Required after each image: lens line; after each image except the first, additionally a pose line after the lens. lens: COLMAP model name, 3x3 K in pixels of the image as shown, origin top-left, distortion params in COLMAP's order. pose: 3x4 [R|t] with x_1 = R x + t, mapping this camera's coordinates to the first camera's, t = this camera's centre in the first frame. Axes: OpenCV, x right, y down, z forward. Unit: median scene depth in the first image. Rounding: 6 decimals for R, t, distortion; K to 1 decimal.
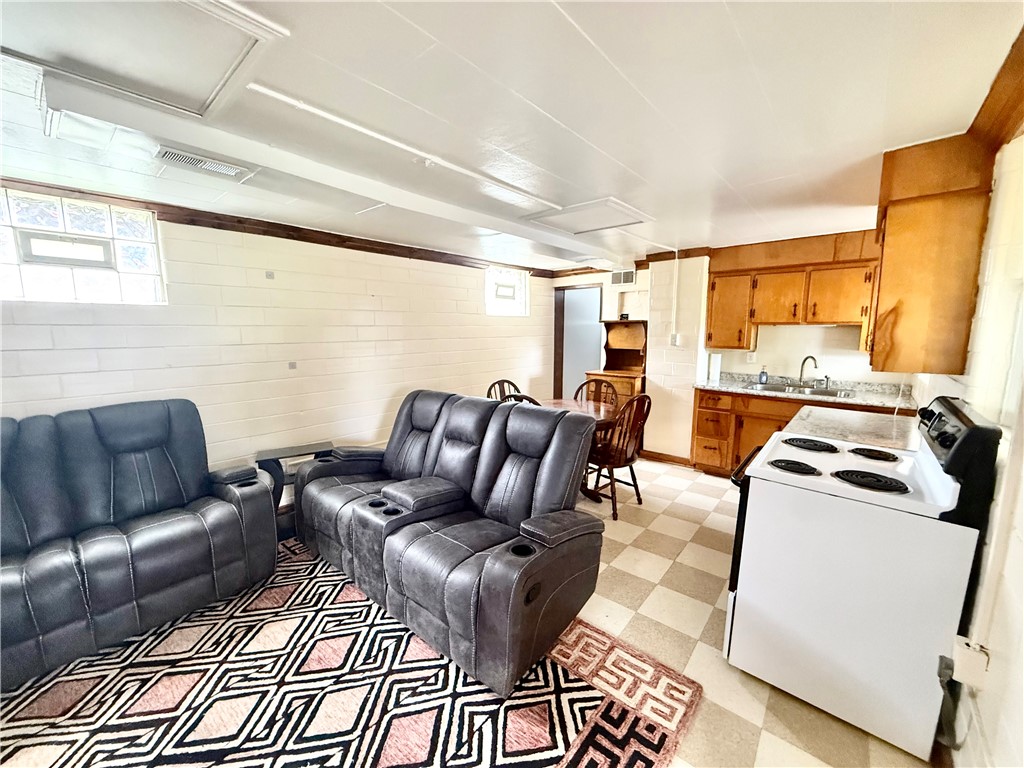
lens RADIAL K [[409.9, 0, 511.3], [0, 409.9, 384.3], [0, 0, 1]] dist [-0.001826, 0.000294]
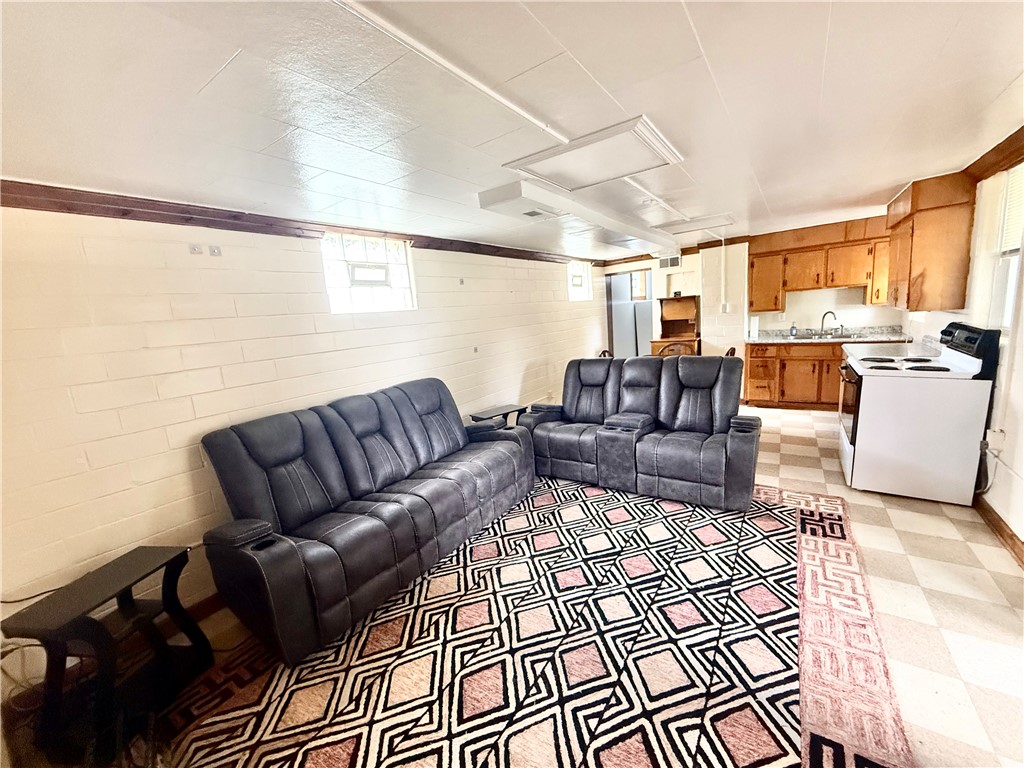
lens RADIAL K [[409.9, 0, 509.3], [0, 409.9, 384.9], [0, 0, 1]] dist [-0.001826, 0.000294]
pose [[0.991265, -0.097901, 0.088365, -0.770794], [0.095100, 0.994839, 0.035379, 0.041155], [-0.091373, -0.026666, 0.995460, -0.437856]]
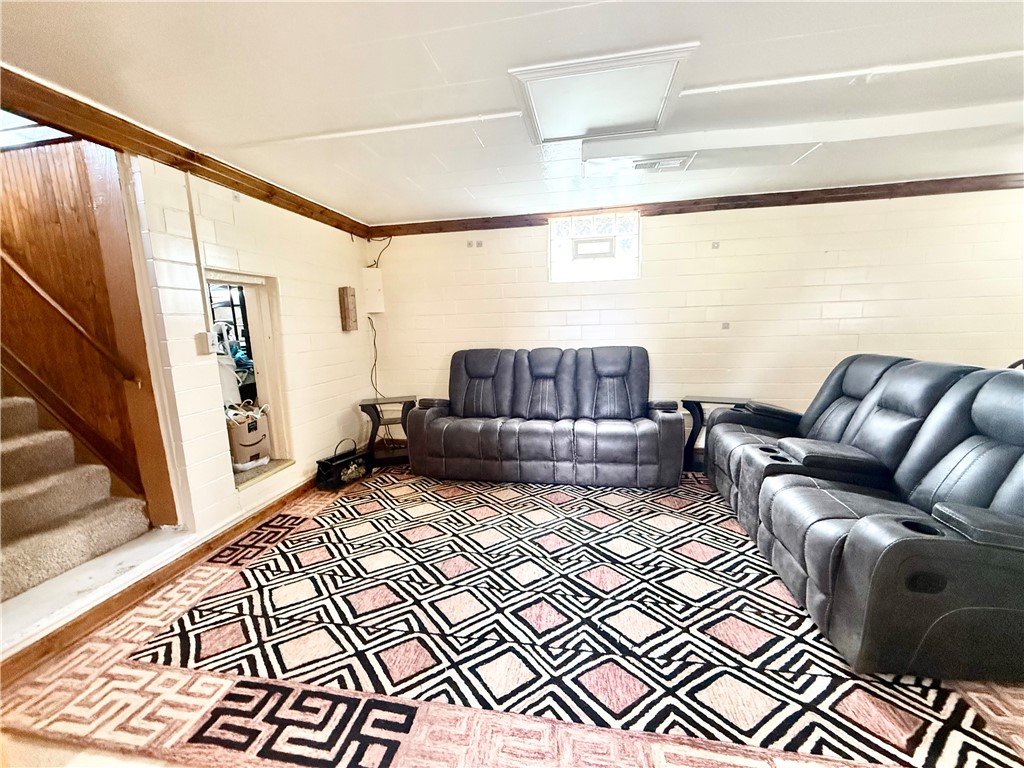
lens RADIAL K [[409.9, 0, 507.7], [0, 409.9, 384.0], [0, 0, 1]] dist [-0.001826, 0.000294]
pose [[0.496791, 0.122773, -0.859142, 0.201004], [-0.089472, 0.991914, 0.090009, 0.087938], [0.863246, 0.032154, 0.503758, -0.087119]]
